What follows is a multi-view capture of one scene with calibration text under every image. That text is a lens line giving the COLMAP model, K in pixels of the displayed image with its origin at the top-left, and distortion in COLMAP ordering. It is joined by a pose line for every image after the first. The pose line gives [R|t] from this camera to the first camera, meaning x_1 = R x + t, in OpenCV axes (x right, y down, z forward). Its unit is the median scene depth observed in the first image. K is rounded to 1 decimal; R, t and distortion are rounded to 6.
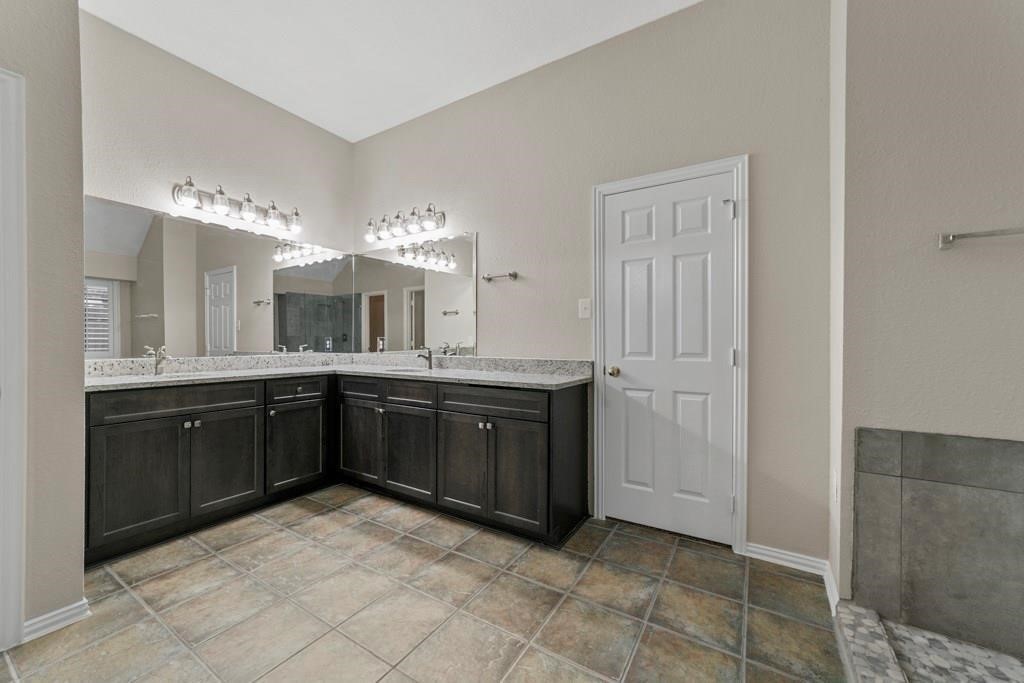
lens RADIAL K [[397.0, 0, 512.0], [0, 397.0, 341.5], [0, 0, 1]] dist [-0.016533, 0.007812]
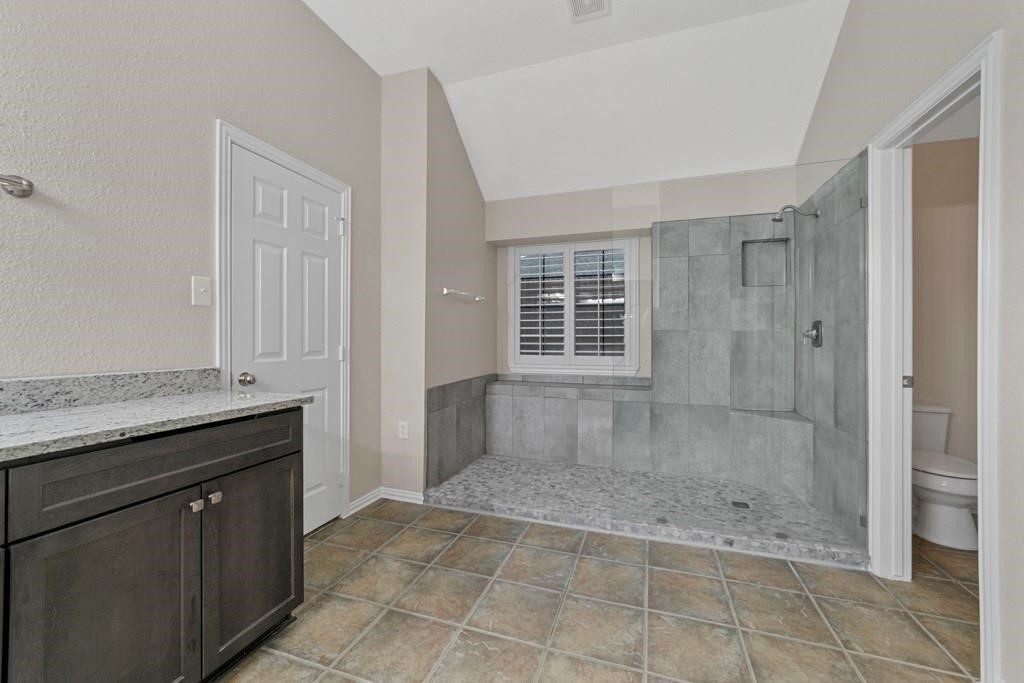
lens RADIAL K [[397.0, 0, 512.0], [0, 397.0, 341.5], [0, 0, 1]] dist [-0.016533, 0.007812]
pose [[-0.221079, -0.003321, 0.975250, -0.725687], [-0.000109, 0.999994, 0.003381, -0.000030], [-0.975256, 0.000642, -0.221078, 0.793586]]
